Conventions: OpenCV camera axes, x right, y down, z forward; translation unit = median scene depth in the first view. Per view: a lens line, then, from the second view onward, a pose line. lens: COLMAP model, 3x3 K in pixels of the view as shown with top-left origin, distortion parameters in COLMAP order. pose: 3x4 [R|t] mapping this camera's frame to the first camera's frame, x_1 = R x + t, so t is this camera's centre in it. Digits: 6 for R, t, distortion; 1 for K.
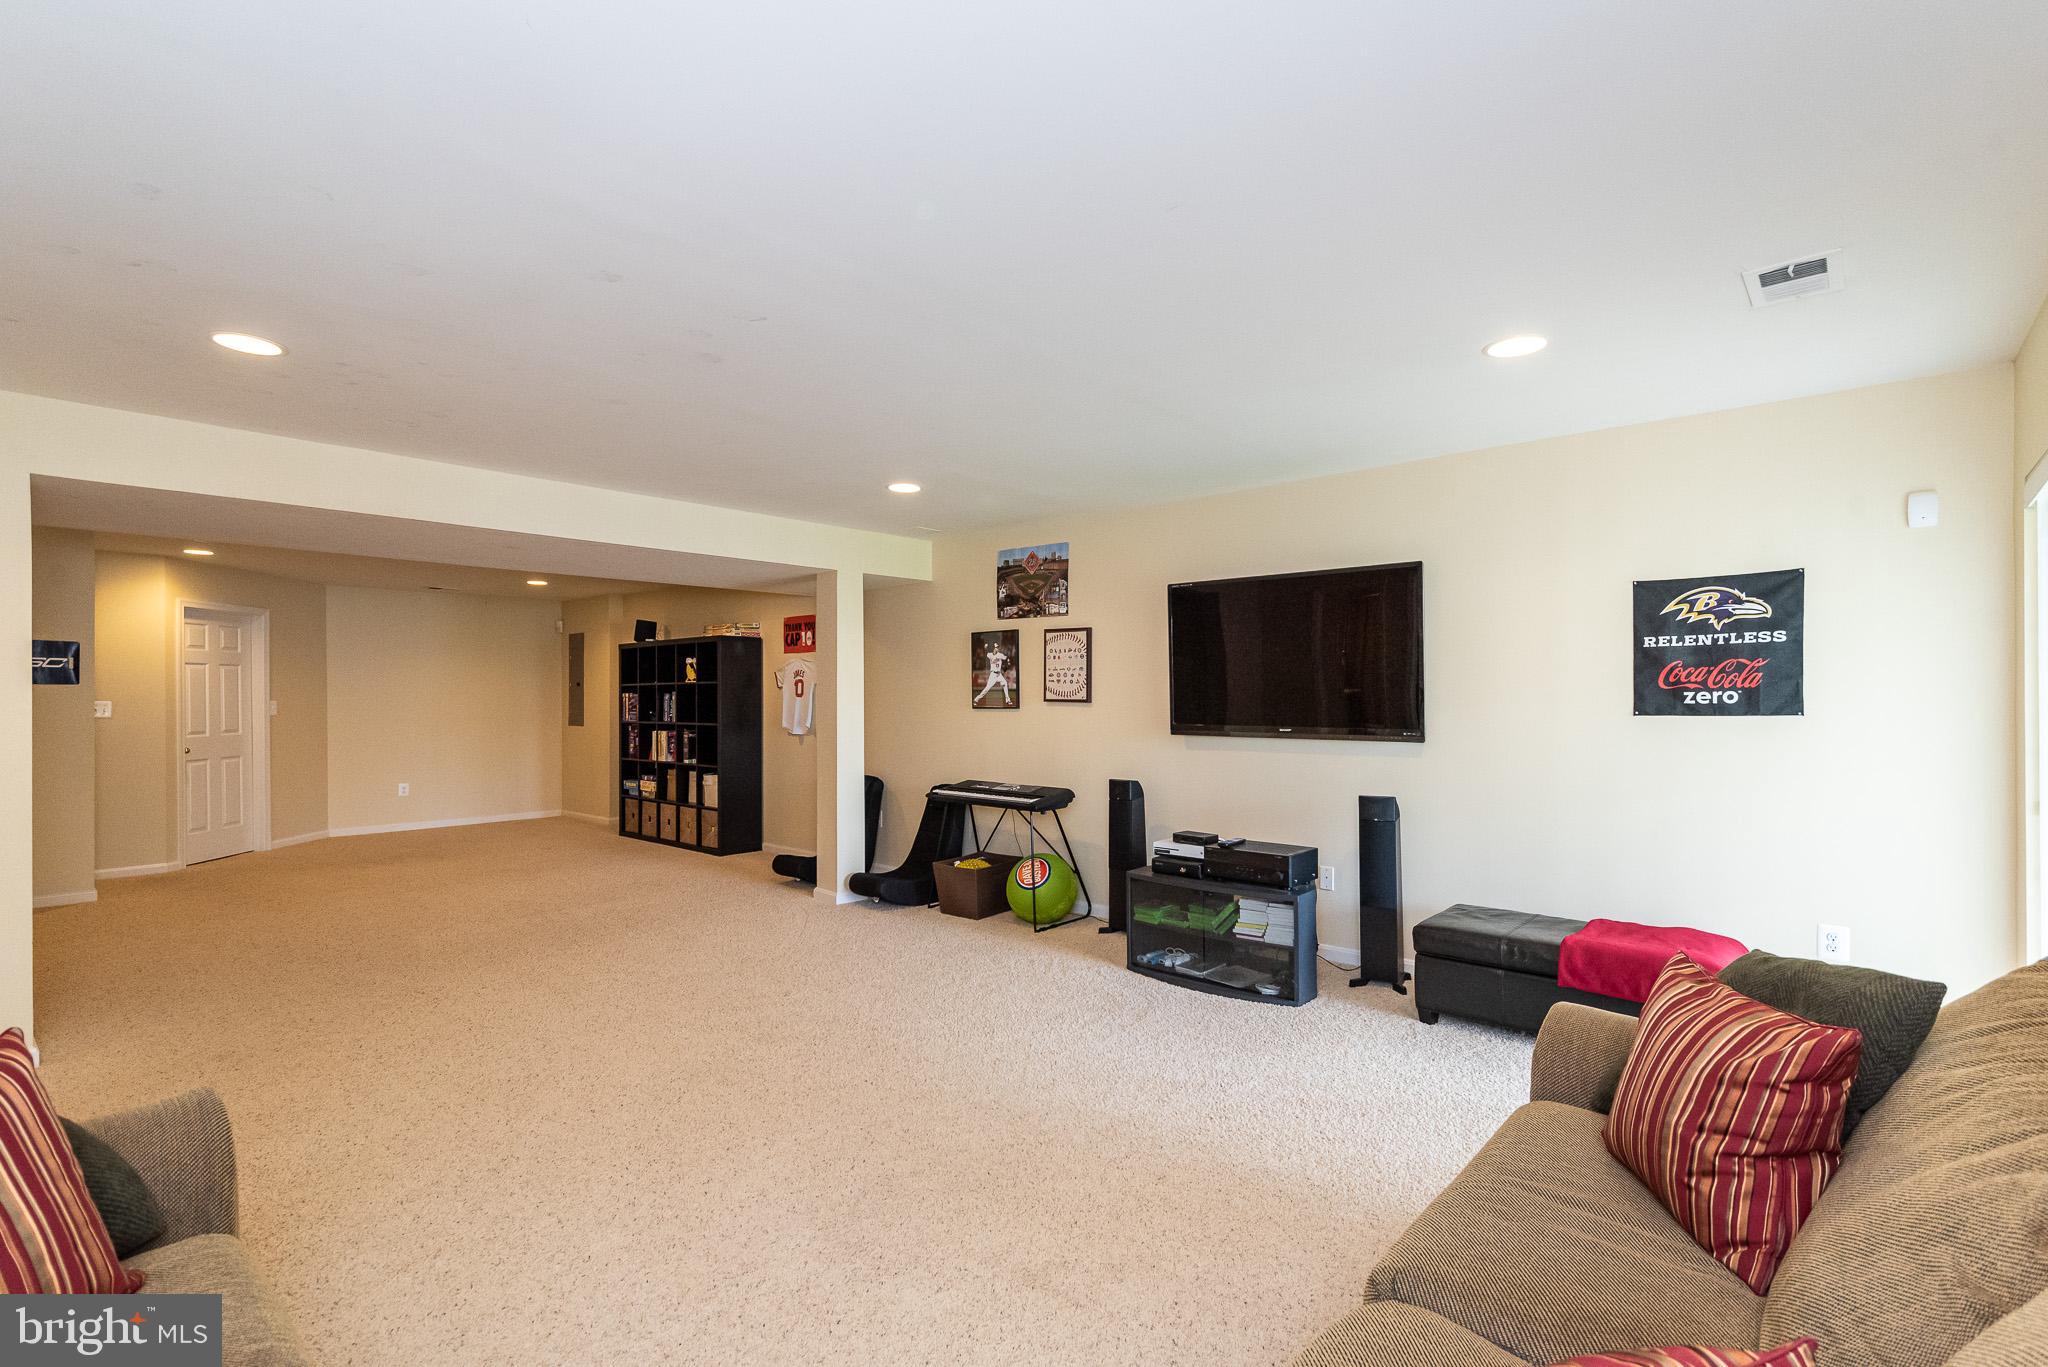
lens RADIAL K [[959.3, 0, 1021.0], [0, 959.3, 687.8], [0, 0, 1]] dist [0.002084, -0.000330]
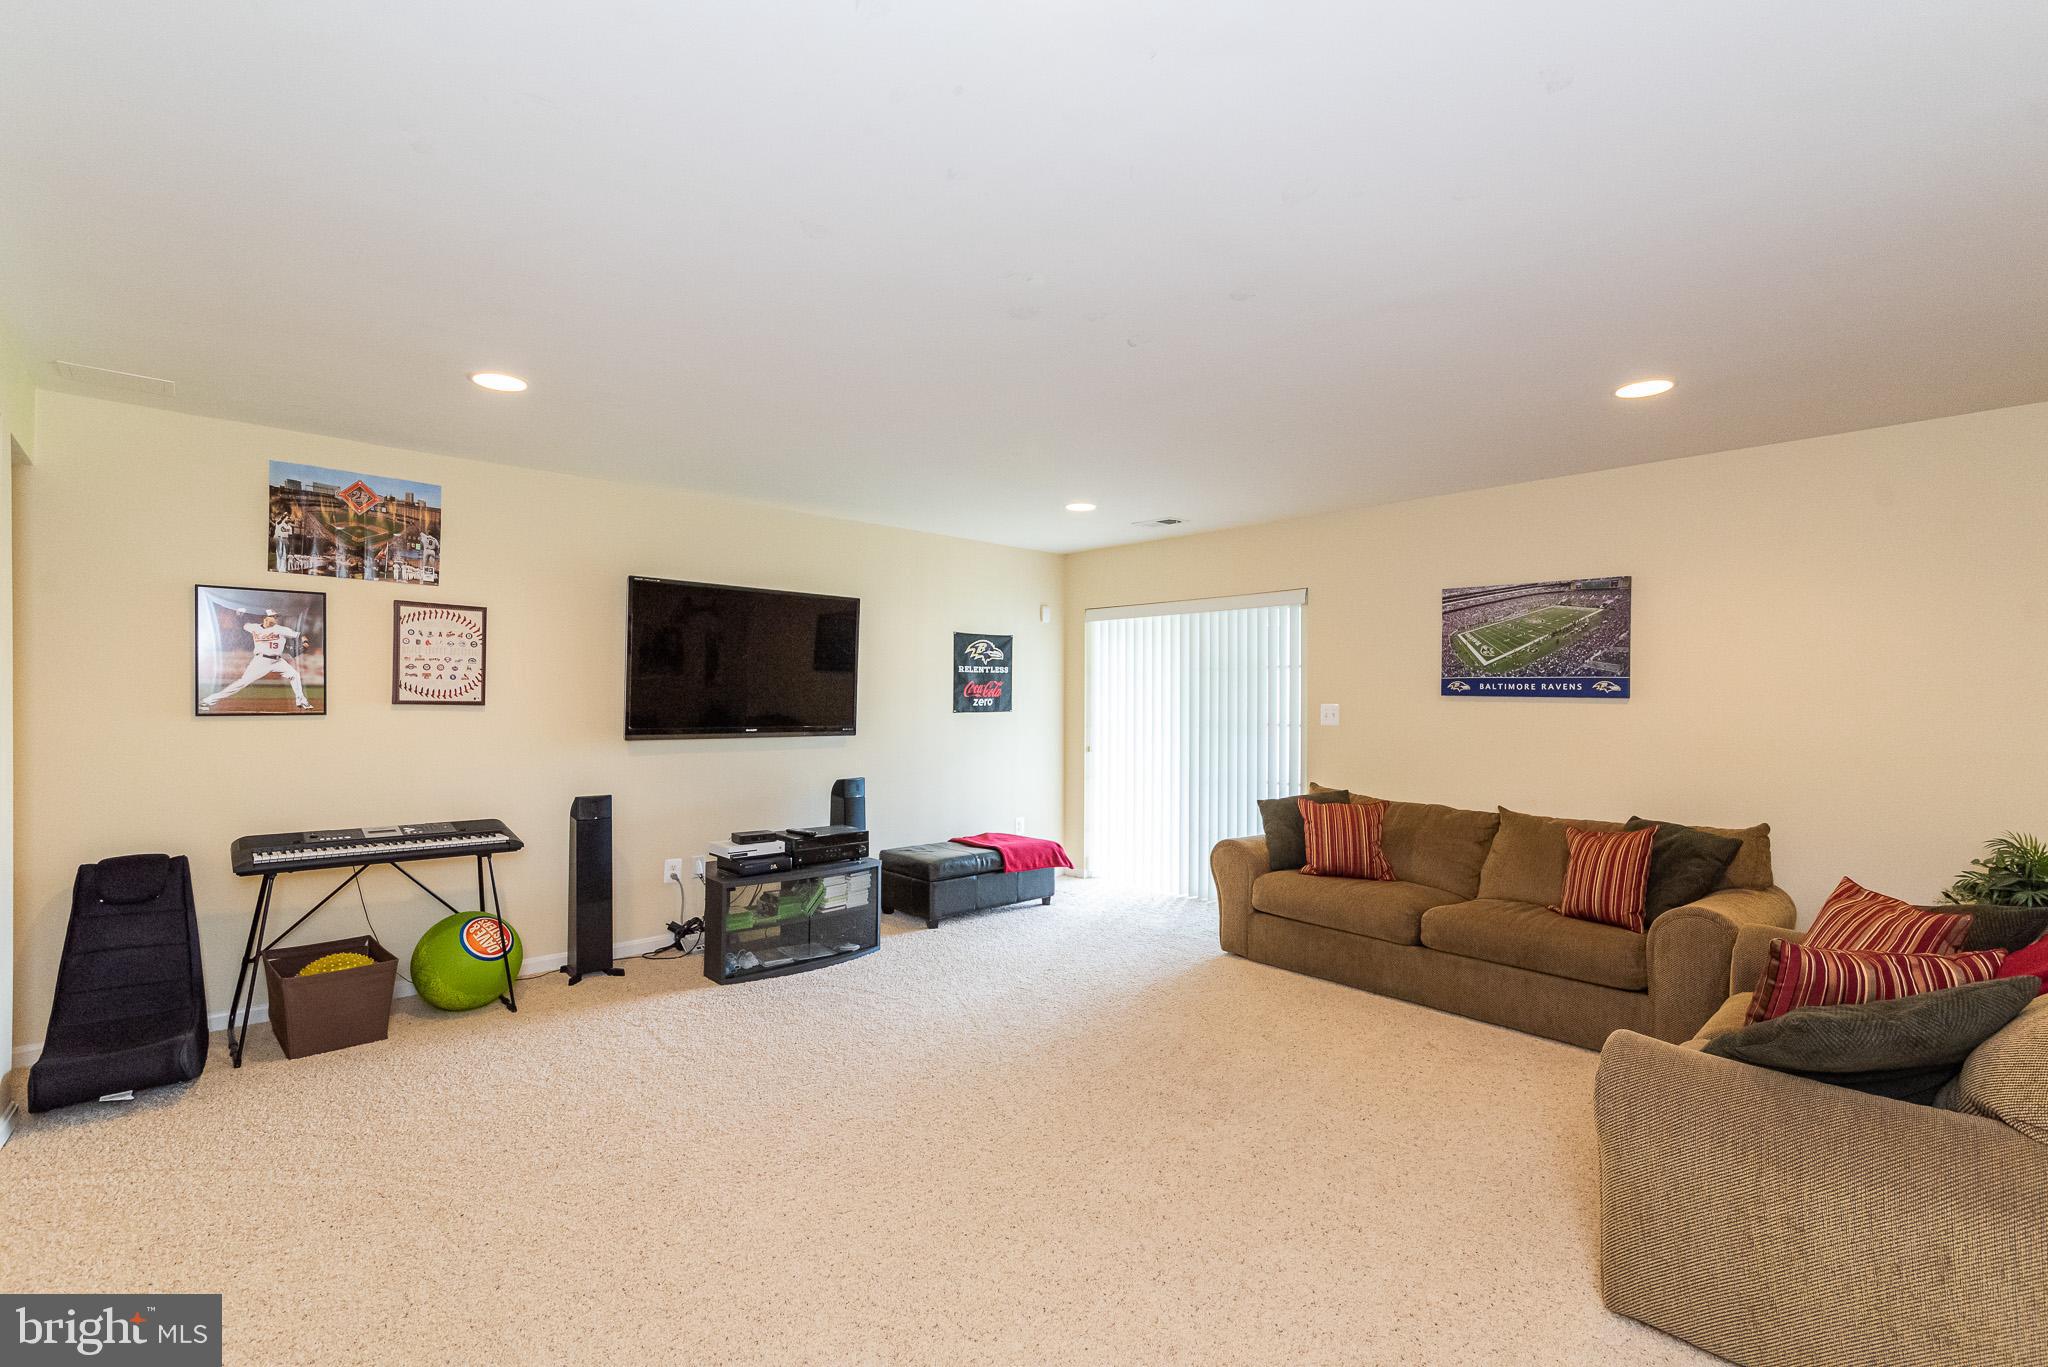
lens RADIAL K [[912.1, 0, 1014.3], [0, 912.1, 696.7], [0, 0, 1]] dist [0.000488, 0.001016]
pose [[0.084895, 0.003351, 0.996384, -0.620950], [-0.020419, 0.999790, -0.001622, 0.001016], [-0.996181, -0.020207, 0.084946, 0.514091]]
